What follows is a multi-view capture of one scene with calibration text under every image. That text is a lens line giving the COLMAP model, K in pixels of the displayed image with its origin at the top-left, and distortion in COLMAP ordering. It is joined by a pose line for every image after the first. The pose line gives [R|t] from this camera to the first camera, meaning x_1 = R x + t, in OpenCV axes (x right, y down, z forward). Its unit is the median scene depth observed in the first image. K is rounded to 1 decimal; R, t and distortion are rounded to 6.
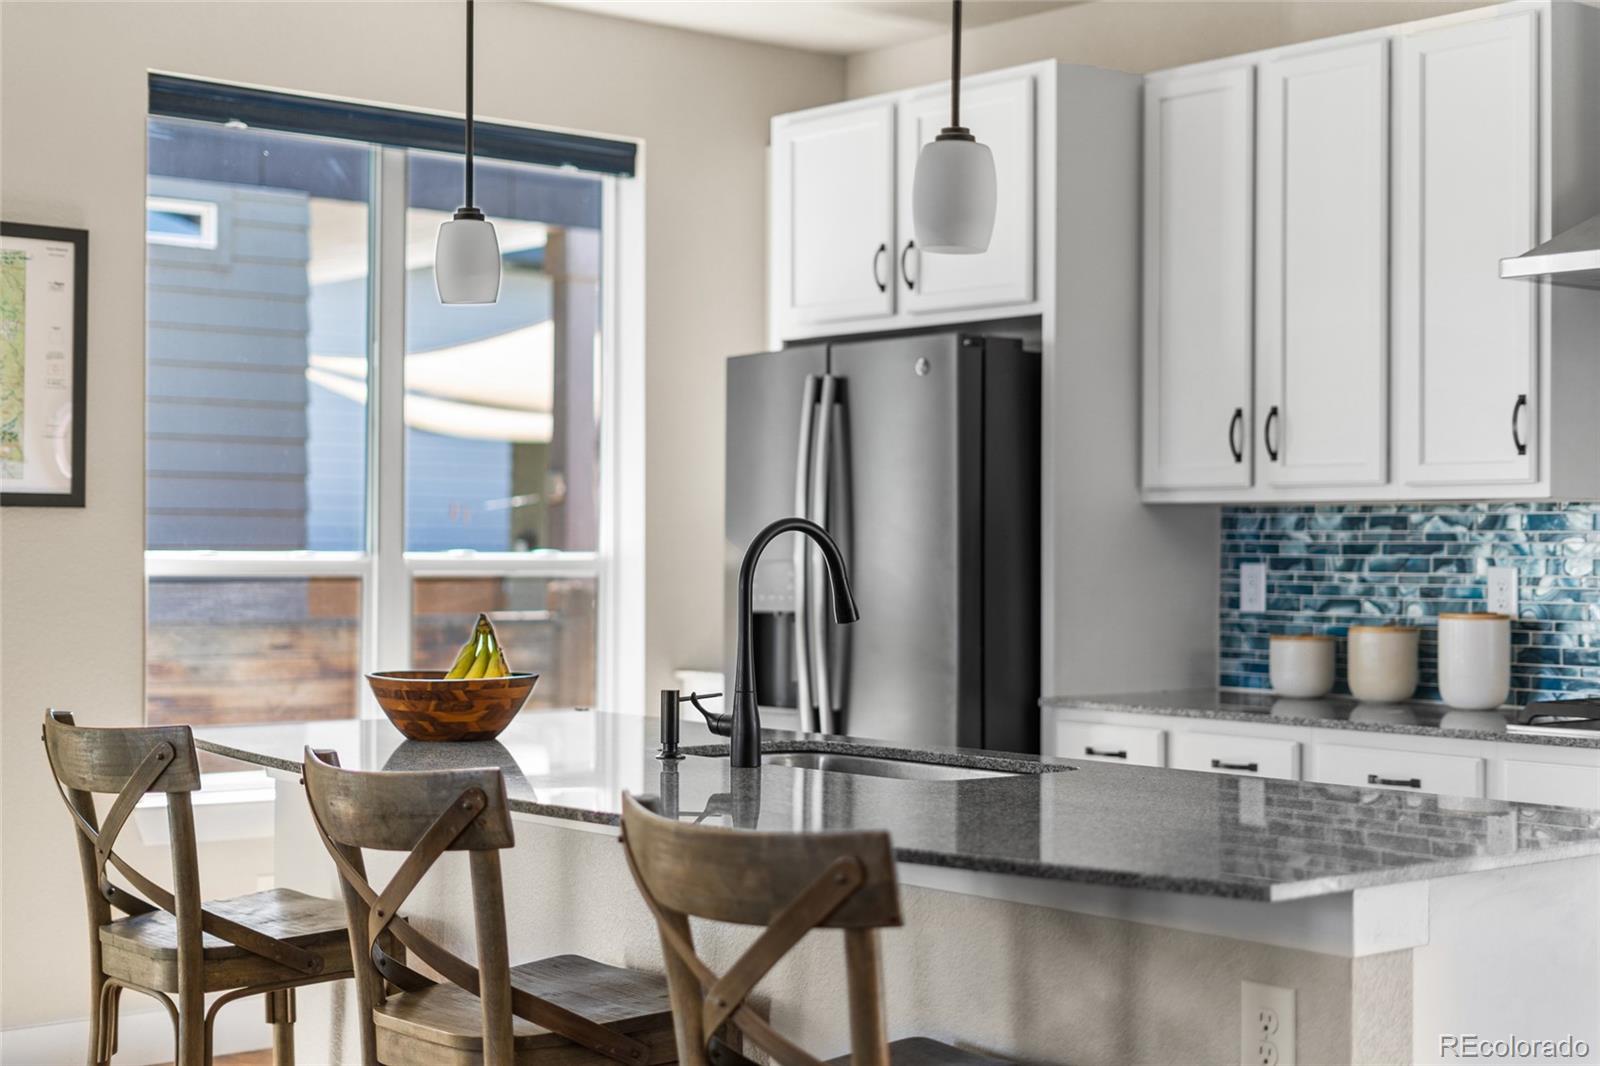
lens RADIAL K [[2346.0, 0, 797.0], [0, 2346.0, 531.9], [0, 0, 1]] dist [-0.006153, 0.000000]
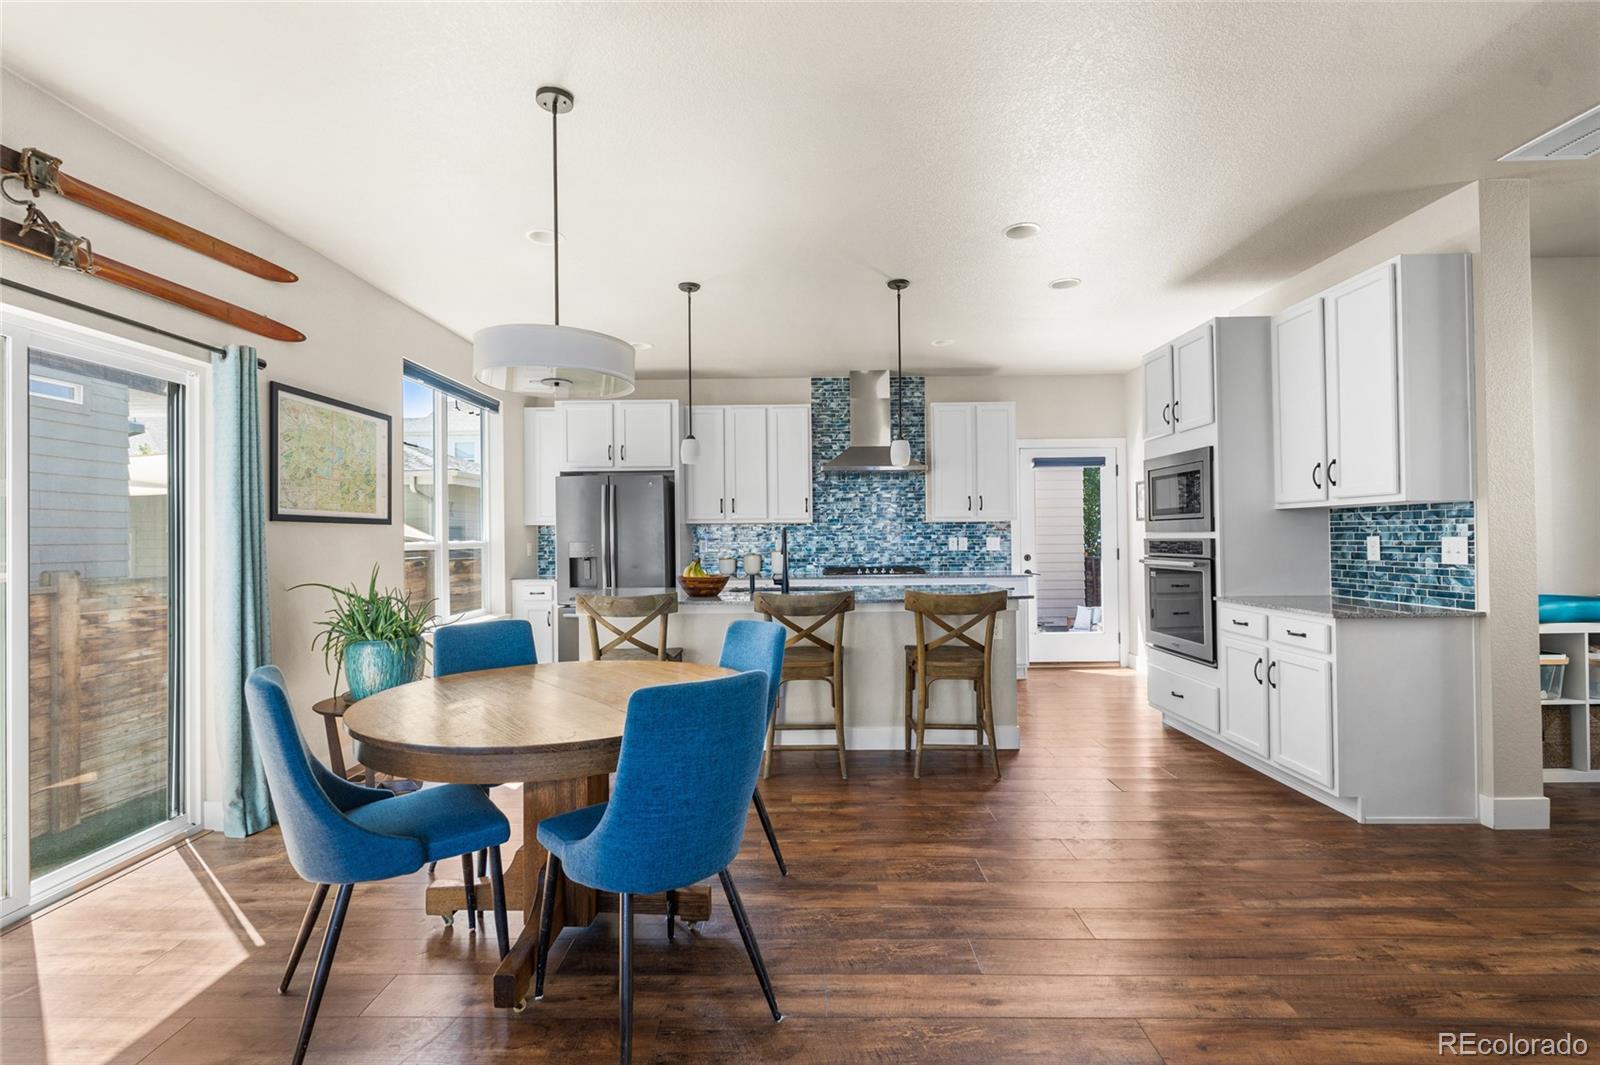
lens RADIAL K [[708.6, 0, 795.2], [0, 708.6, 530.1], [0, 0, 1]] dist [-0.006882, 0.001036]
pose [[0.651156, -0.005684, 0.758923, -0.609263], [0.008990, 0.999960, -0.000223, -0.000507], [-0.758891, 0.006968, 0.651181, 0.166588]]
